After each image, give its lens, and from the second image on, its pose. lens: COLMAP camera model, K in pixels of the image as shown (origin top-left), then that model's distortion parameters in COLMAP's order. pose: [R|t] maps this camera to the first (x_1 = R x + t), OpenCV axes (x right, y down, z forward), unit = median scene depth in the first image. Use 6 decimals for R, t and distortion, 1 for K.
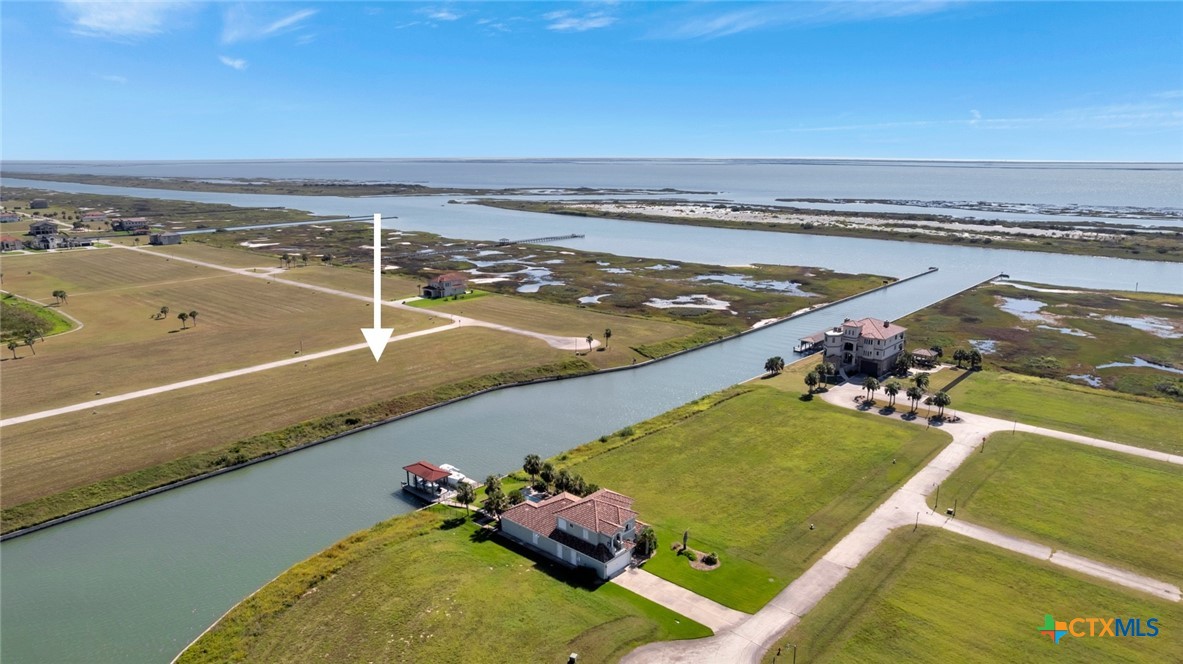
lens RADIAL K [[758.2, 0, 594.5], [0, 758.2, 338.2], [0, 0, 1]] dist [-0.064351, 0.064136]
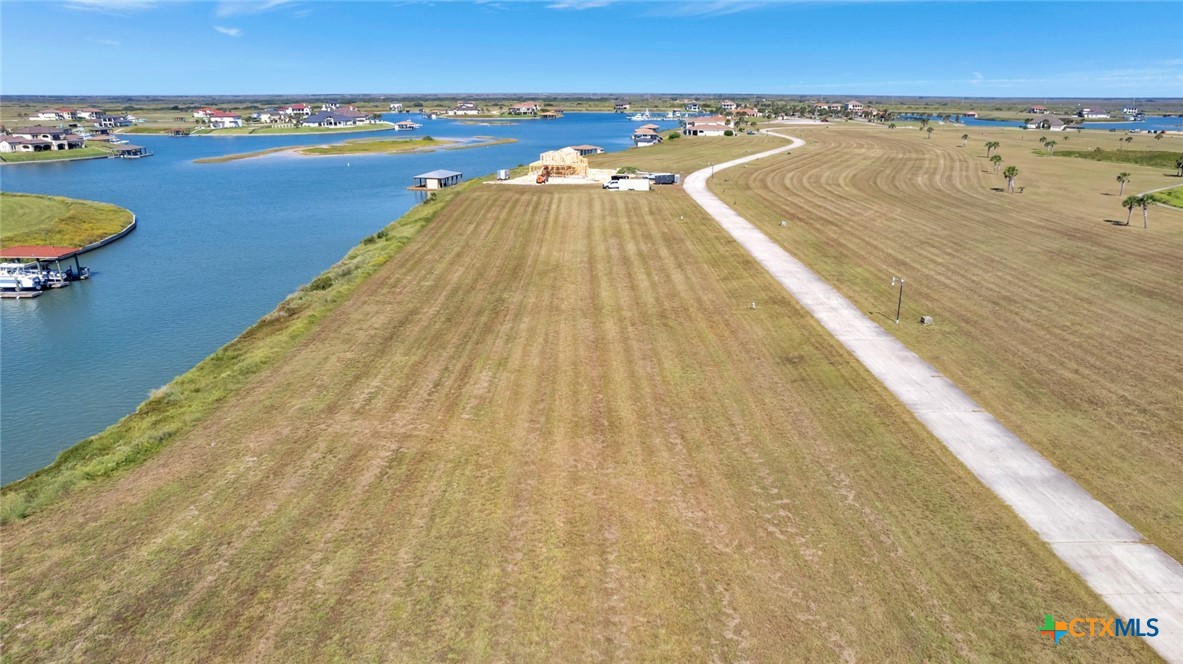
lens RADIAL K [[752.9, 0, 596.8], [0, 752.9, 351.2], [0, 0, 1]] dist [-0.075555, 0.065595]
pose [[-0.748465, 0.216275, -0.626918, -0.100742], [-0.156936, 0.860715, 0.484294, -0.099873], [0.644338, 0.460863, -0.610273, 1.124580]]
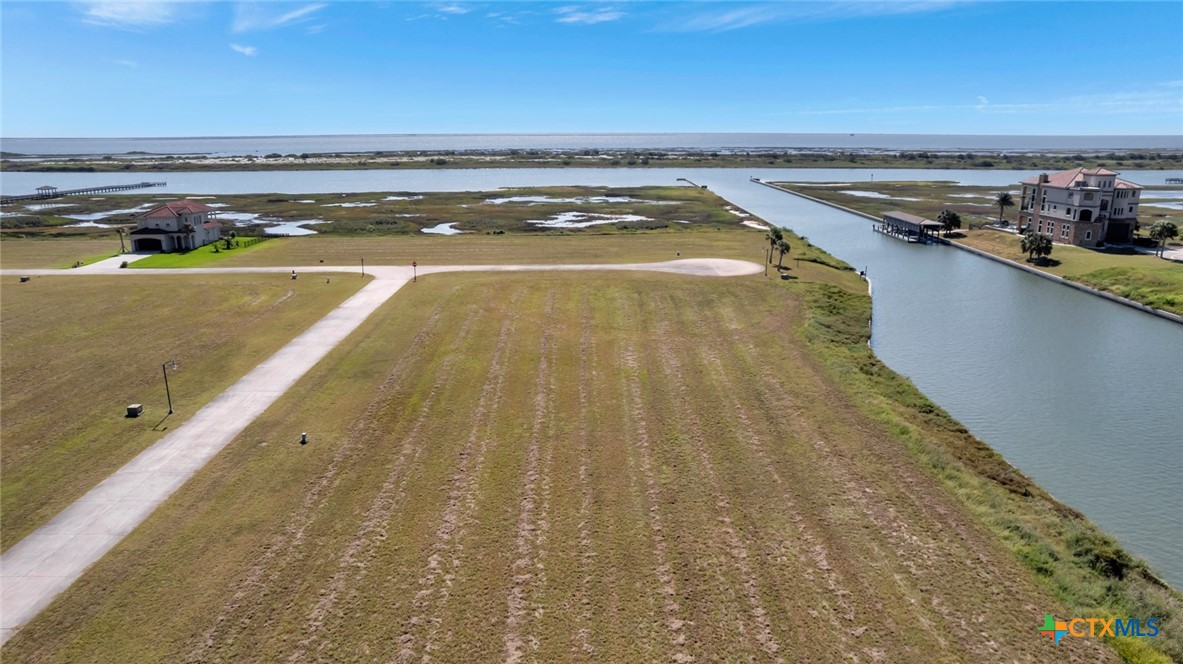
lens RADIAL K [[752.9, 0, 596.8], [0, 752.9, 351.2], [0, 0, 1]] dist [-0.075555, 0.065595]
pose [[0.743708, -0.190661, 0.640739, -0.443497], [0.160996, 0.981339, 0.105143, -0.003014], [-0.648829, 0.024961, 0.760525, 0.716682]]
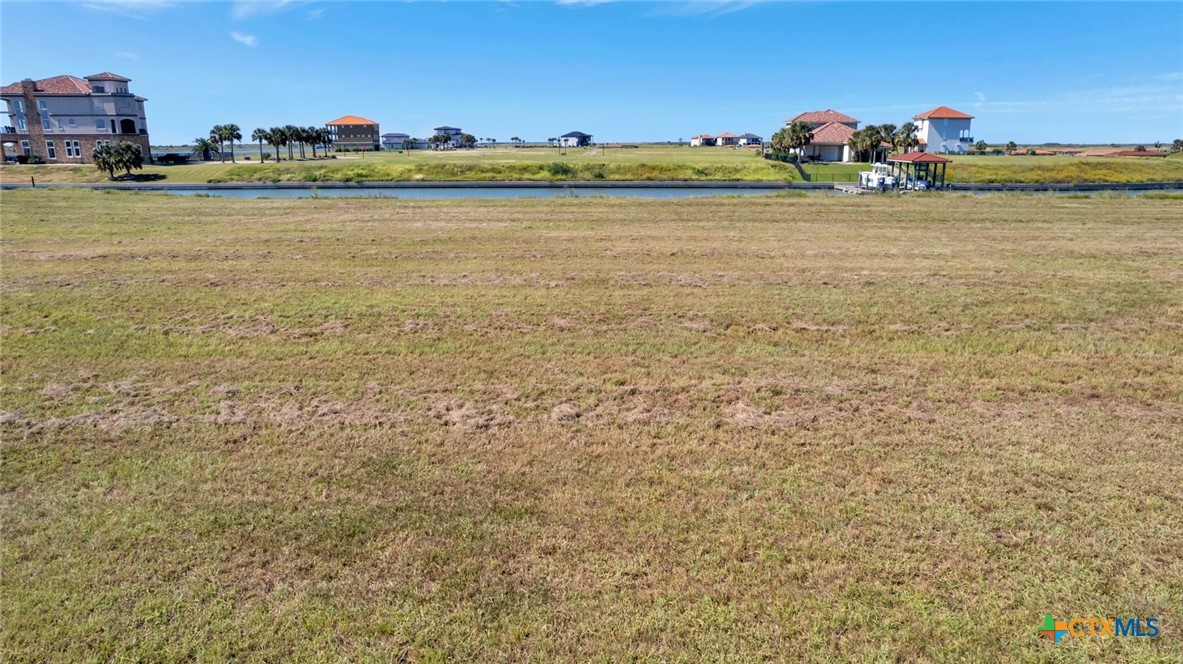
lens RADIAL K [[756.8, 0, 596.9], [0, 756.8, 332.3], [0, 0, 1]] dist [-0.086544, 0.069216]
pose [[-0.643685, -0.187836, 0.741881, -0.346470], [0.180237, 0.904933, 0.385500, 0.006464], [-0.743763, 0.381855, -0.548637, 1.013948]]
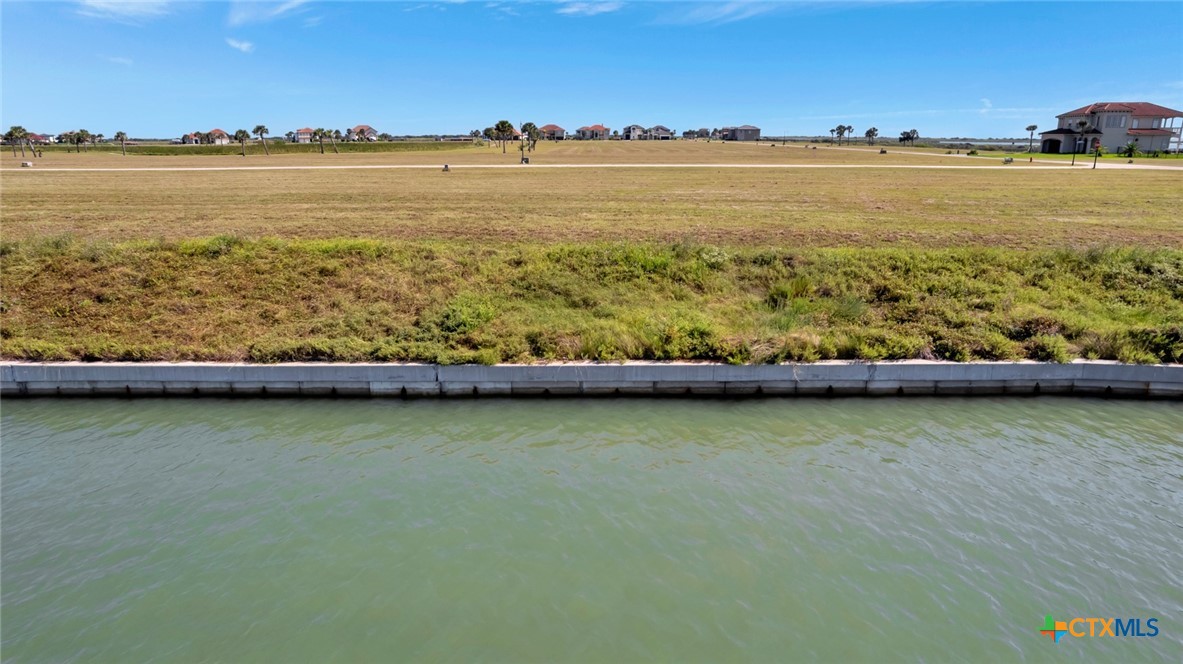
lens RADIAL K [[752.9, 0, 596.8], [0, 752.9, 351.2], [0, 0, 1]] dist [-0.075555, 0.065595]
pose [[0.652891, 0.208015, -0.728329, -0.101756], [-0.176529, 0.976860, 0.120753, 0.057826], [0.736595, 0.049733, 0.674504, 0.806295]]
